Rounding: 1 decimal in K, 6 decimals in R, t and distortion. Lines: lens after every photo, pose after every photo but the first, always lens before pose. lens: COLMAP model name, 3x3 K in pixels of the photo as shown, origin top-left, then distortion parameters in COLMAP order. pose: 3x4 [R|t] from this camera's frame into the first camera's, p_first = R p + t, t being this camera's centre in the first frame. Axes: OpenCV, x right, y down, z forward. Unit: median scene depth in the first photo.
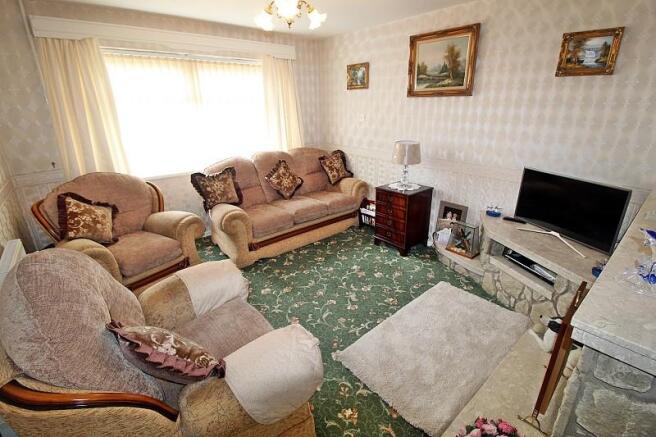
lens RADIAL K [[311.1, 0, 330.2], [0, 311.1, 210.2], [0, 0, 1]] dist [-0.014542, -0.001216]
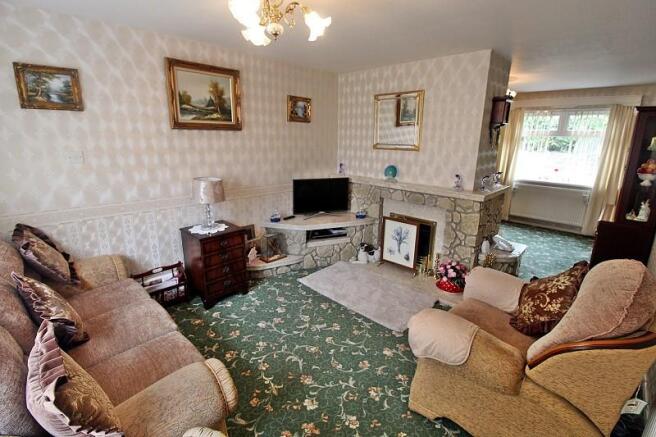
lens RADIAL K [[305.8, 0, 330.8], [0, 305.8, 211.4], [0, 0, 1]] dist [-0.017198, -0.000567]
pose [[-0.115799, -0.220673, 0.968449, -0.716033], [0.313337, 0.917108, 0.246441, -0.258279], [-0.942555, 0.331988, -0.037056, 0.795272]]
